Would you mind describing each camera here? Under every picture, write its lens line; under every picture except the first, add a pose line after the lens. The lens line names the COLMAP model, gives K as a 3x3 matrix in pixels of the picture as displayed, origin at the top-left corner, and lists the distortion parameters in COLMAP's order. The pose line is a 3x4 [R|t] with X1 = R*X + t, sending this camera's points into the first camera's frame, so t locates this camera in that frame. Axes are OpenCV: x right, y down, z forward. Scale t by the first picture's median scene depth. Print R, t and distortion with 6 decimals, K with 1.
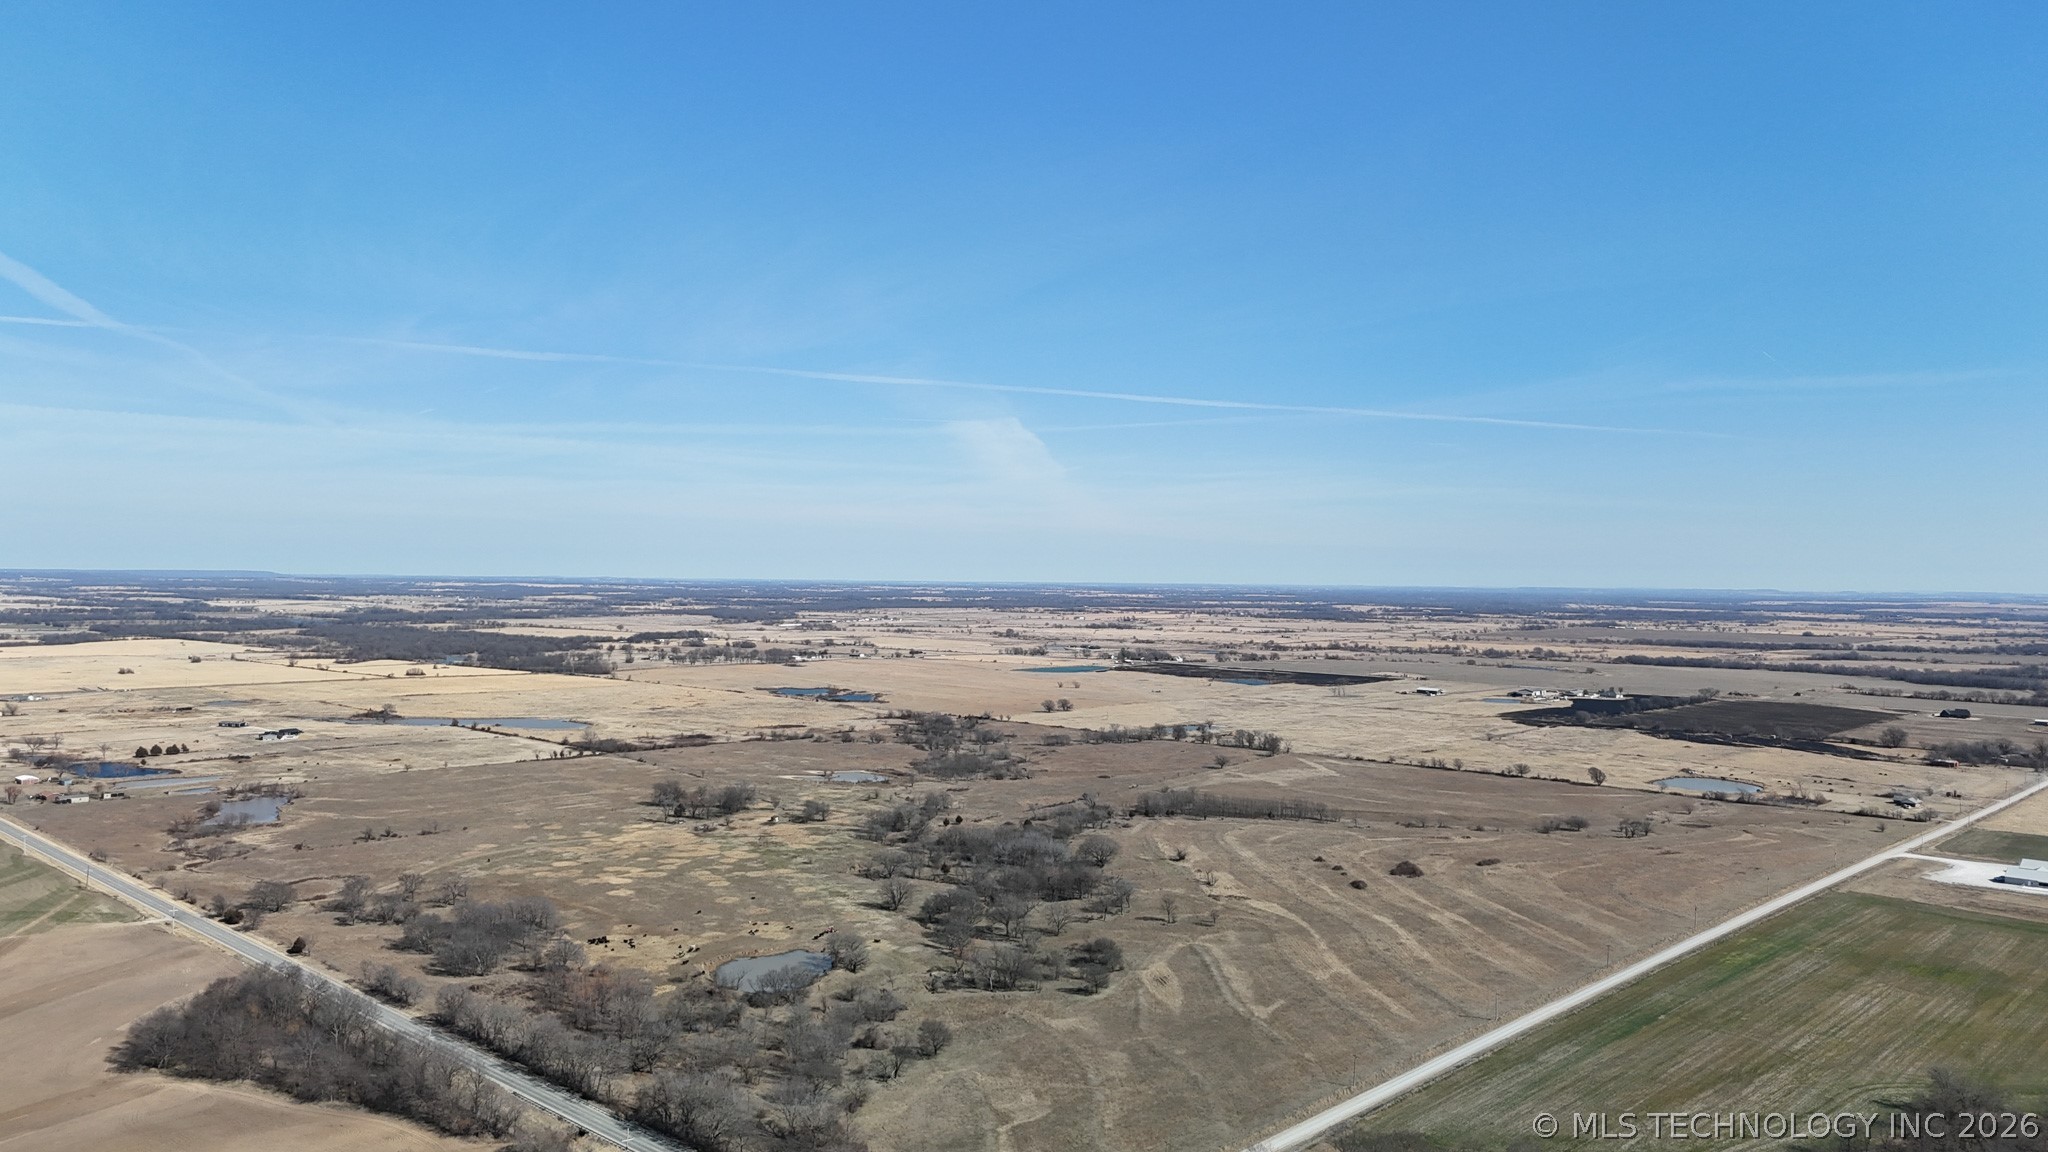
lens RADIAL K [[1452.5, 0, 1016.2], [0, 1452.5, 544.9], [0, 0, 1]] dist [0.097176, -0.118897]
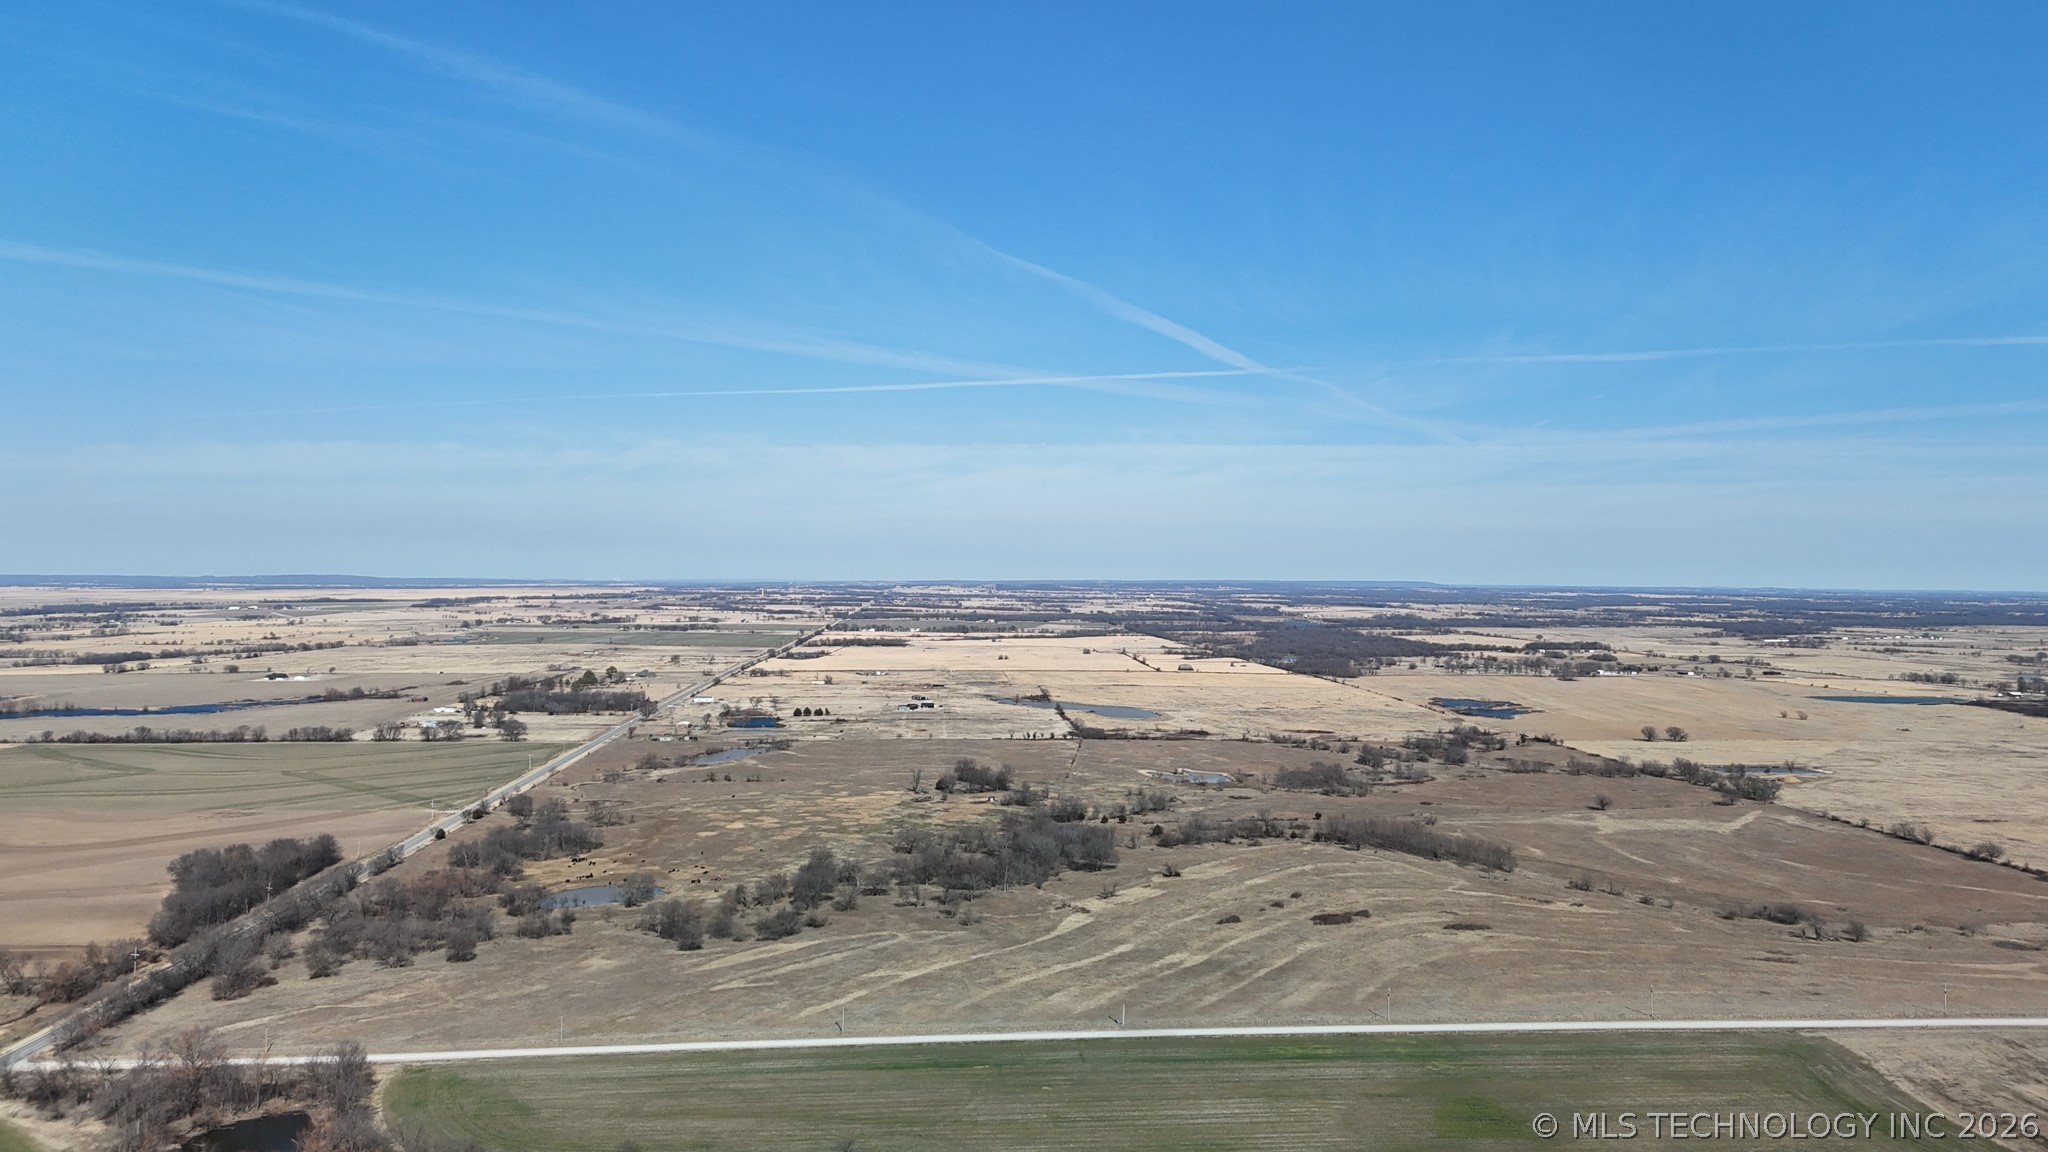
lens RADIAL K [[1463.4, 0, 1013.5], [0, 1463.4, 571.4], [0, 0, 1]] dist [0.098839, -0.120393]
pose [[0.745050, -0.006361, -0.666978, 0.349347], [0.013888, 0.999886, 0.005979, 0.007072], [0.666864, -0.013717, 0.745053, 0.122600]]
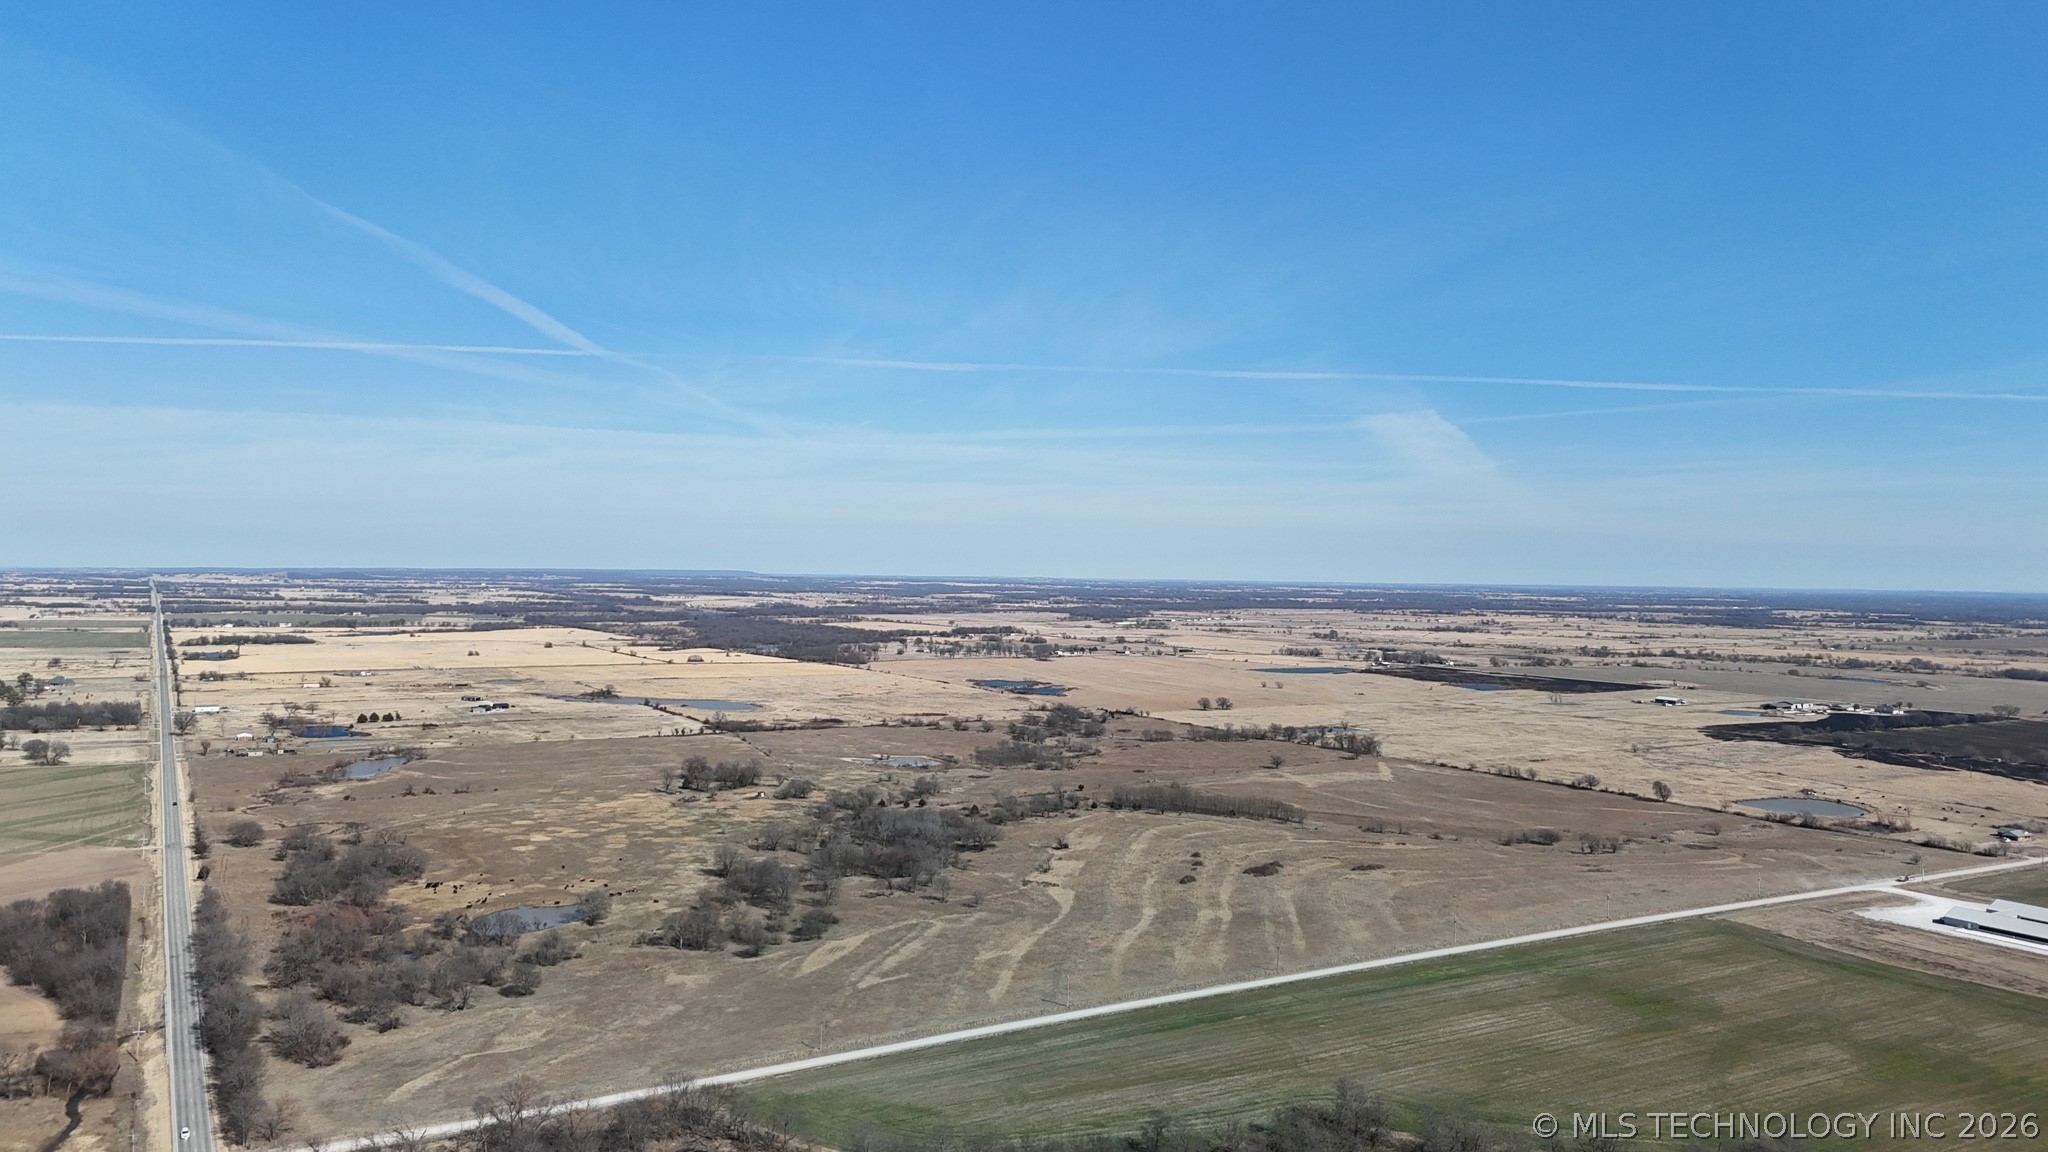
lens RADIAL K [[1463.4, 0, 1013.5], [0, 1463.4, 571.4], [0, 0, 1]] dist [0.098839, -0.120393]
pose [[0.960144, 0.001852, -0.279500, 0.190034], [0.003096, 0.999846, 0.017261, 0.003825], [0.279489, -0.017438, 0.959990, 0.012614]]
